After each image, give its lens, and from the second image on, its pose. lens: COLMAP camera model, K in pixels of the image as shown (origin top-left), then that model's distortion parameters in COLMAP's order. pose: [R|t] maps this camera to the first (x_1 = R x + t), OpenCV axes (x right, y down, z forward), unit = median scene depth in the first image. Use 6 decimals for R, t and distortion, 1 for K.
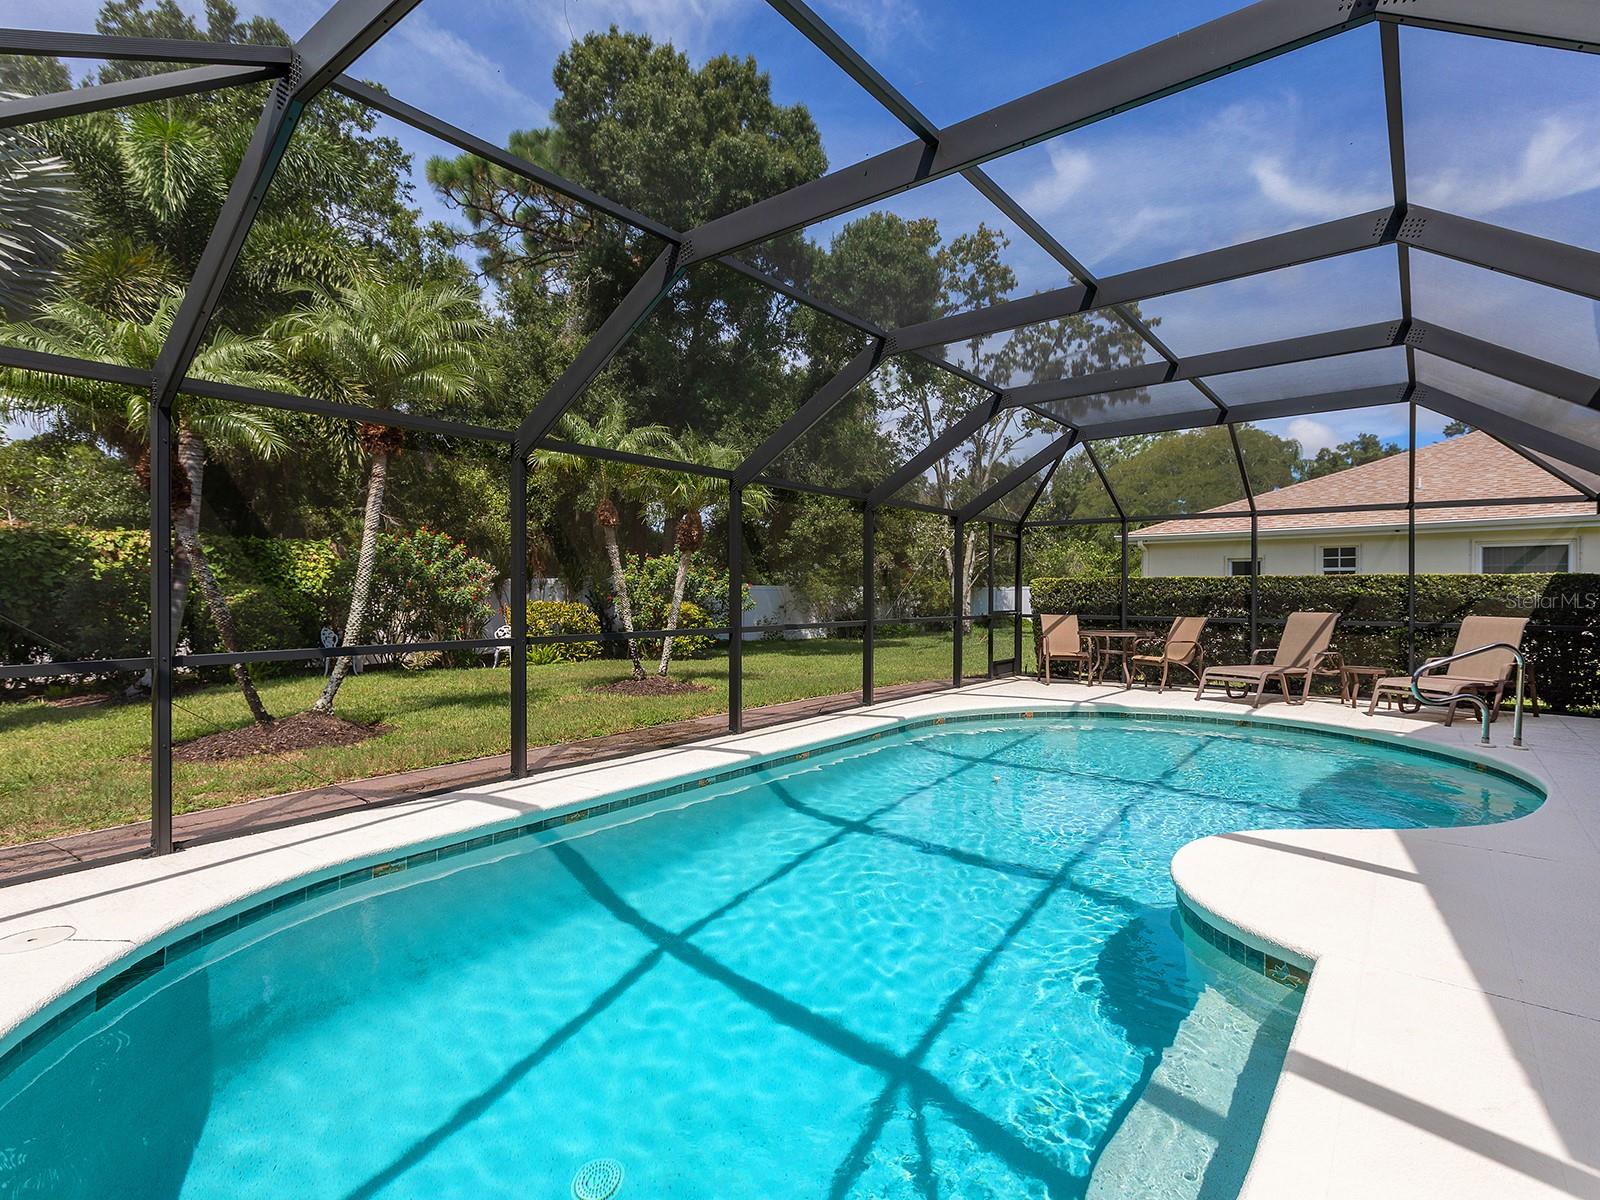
lens RADIAL K [[814.6, 0, 783.9], [0, 814.6, 616.6], [0, 0, 1]] dist [0.000151, -0.000127]
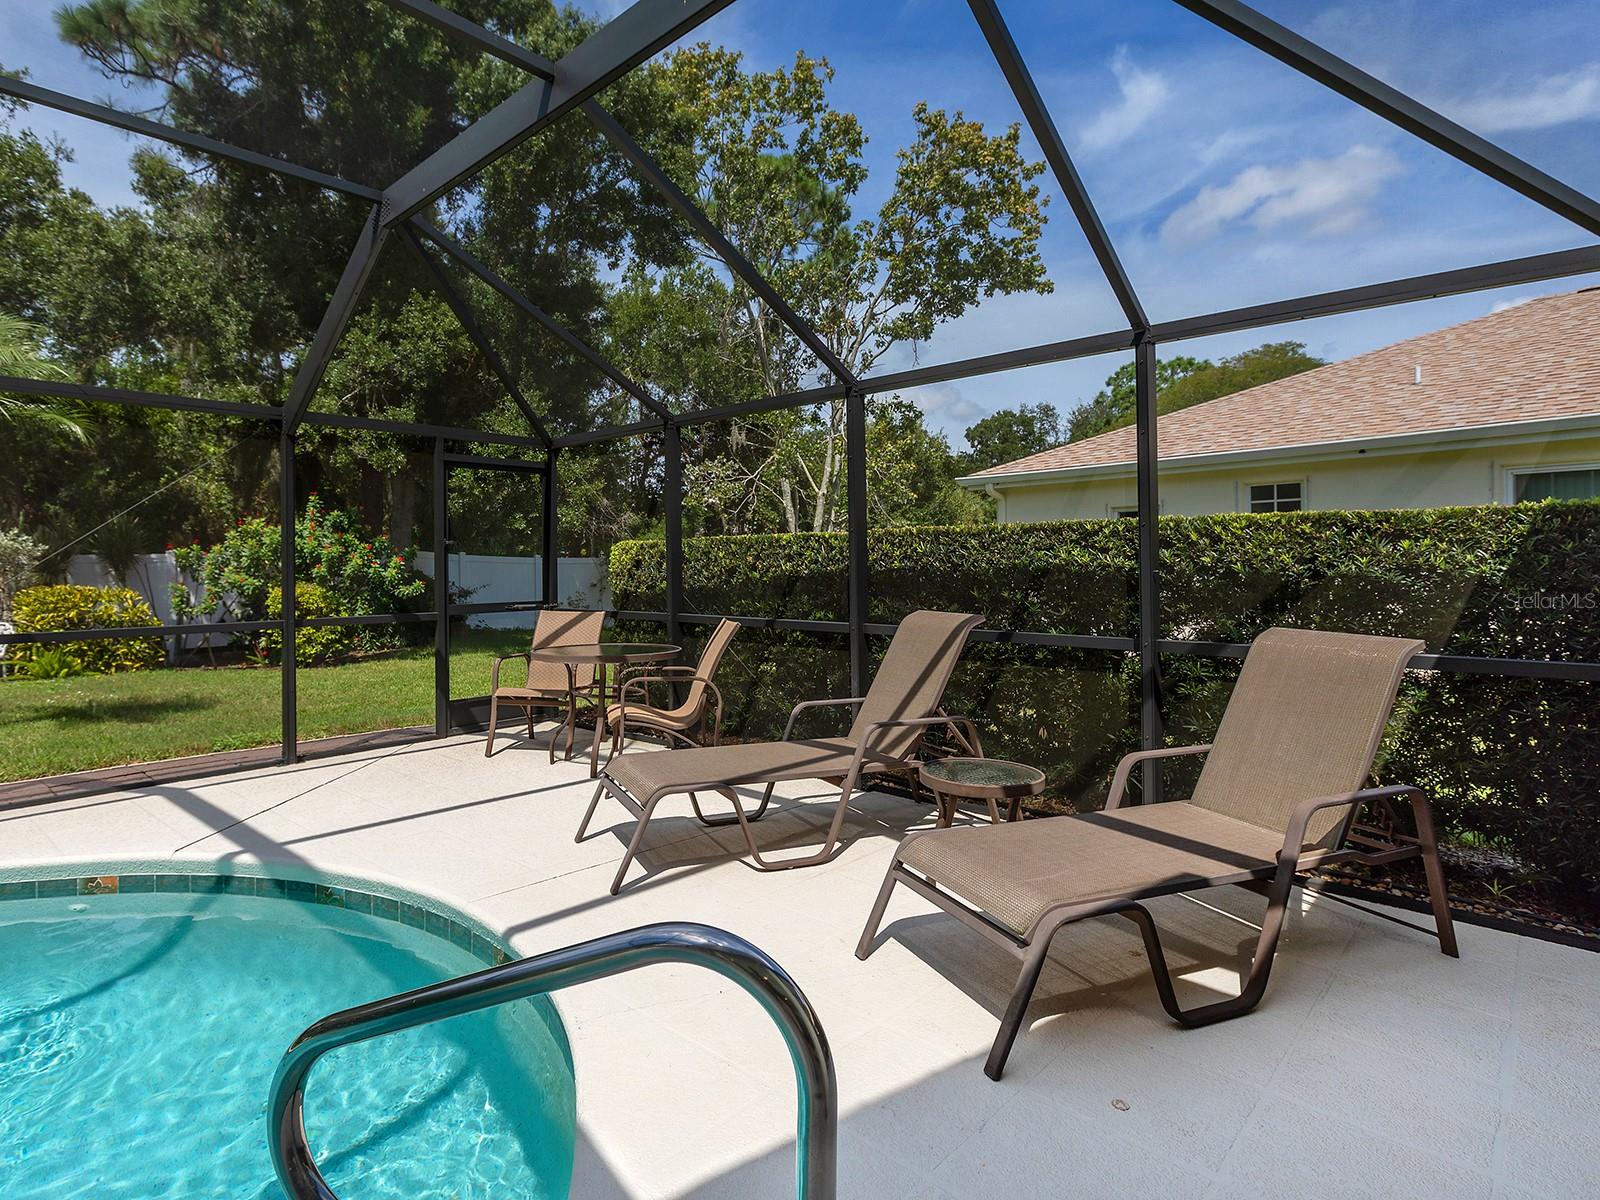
lens RADIAL K [[814.6, 0, 795.1], [0, 814.6, 583.1], [0, 0, 1]] dist [0.000151, -0.000127]
pose [[0.995321, -0.011167, -0.095979, 0.560184], [0.010859, 0.999934, -0.003733, -0.018031], [0.096014, 0.002673, 0.995376, 0.526848]]
